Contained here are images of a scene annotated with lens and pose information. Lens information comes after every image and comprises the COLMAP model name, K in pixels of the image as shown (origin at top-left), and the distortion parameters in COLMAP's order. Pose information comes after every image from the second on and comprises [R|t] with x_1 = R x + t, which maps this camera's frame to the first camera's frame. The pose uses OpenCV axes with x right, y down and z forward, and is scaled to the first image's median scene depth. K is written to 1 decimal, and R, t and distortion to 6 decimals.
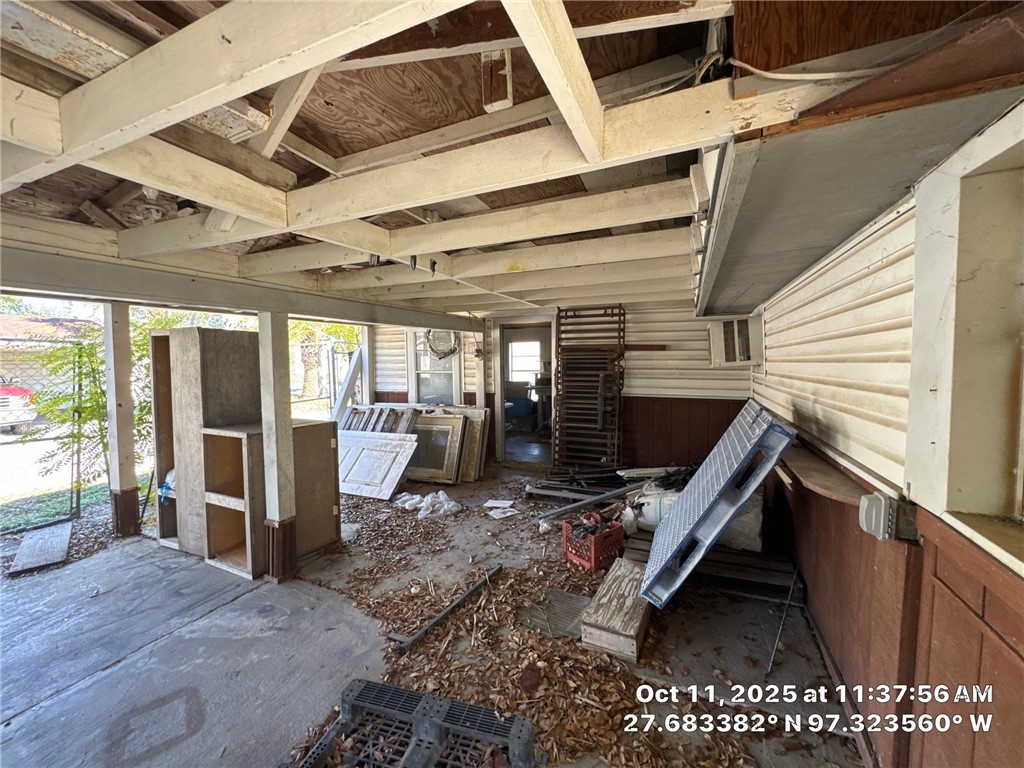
lens RADIAL K [[409.3, 0, 513.7], [0, 409.3, 382.4], [0, 0, 1]] dist [-0.004721, 0.000756]
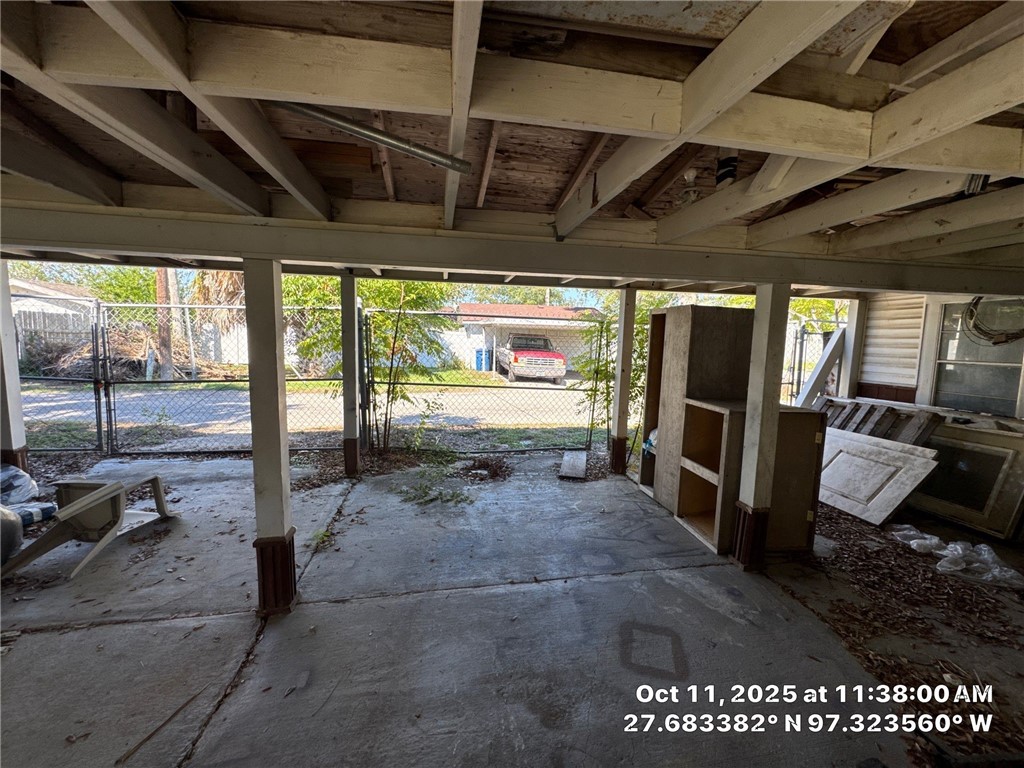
lens RADIAL K [[409.3, 0, 511.7], [0, 409.3, 381.6], [0, 0, 1]] dist [-0.004721, 0.000756]
pose [[0.552632, 0.109971, -0.826138, -0.088121], [-0.075692, 0.993782, 0.081654, 0.010228], [0.829981, 0.017407, 0.557520, 0.005094]]
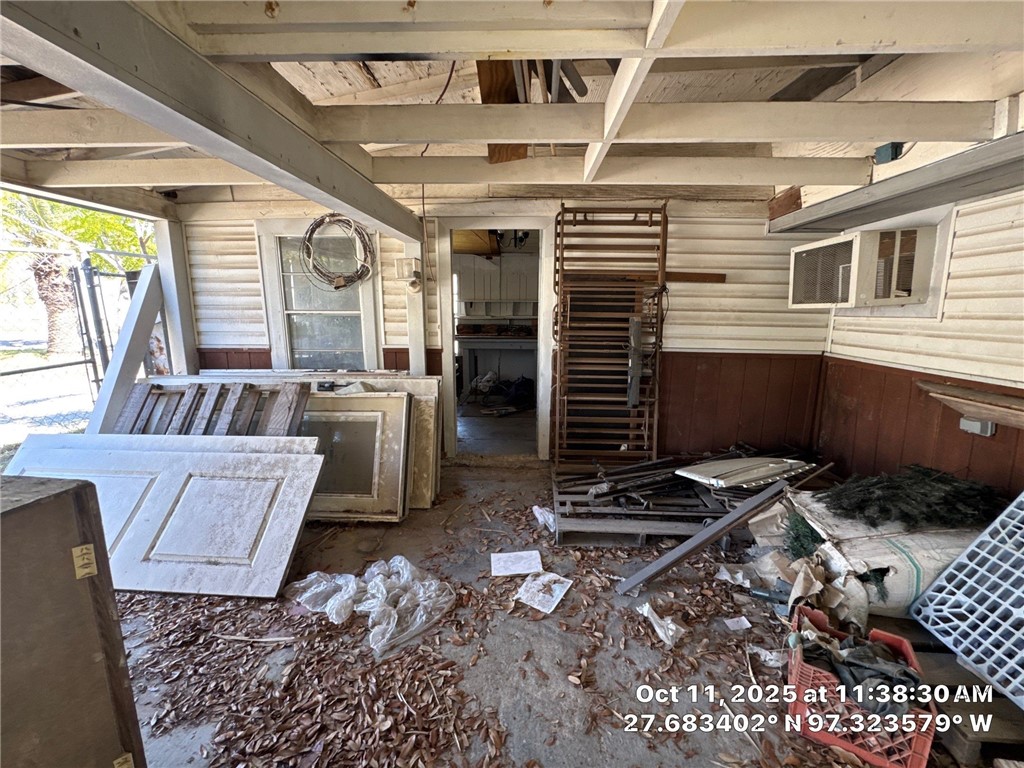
lens RADIAL K [[409.3, 0, 514.4], [0, 409.3, 381.8], [0, 0, 1]] dist [-0.004721, 0.000756]
pose [[0.935872, -0.046083, 0.349315, -0.212736], [0.001805, 0.992024, 0.126036, -0.002292], [-0.352337, -0.117323, 0.928490, 0.536416]]
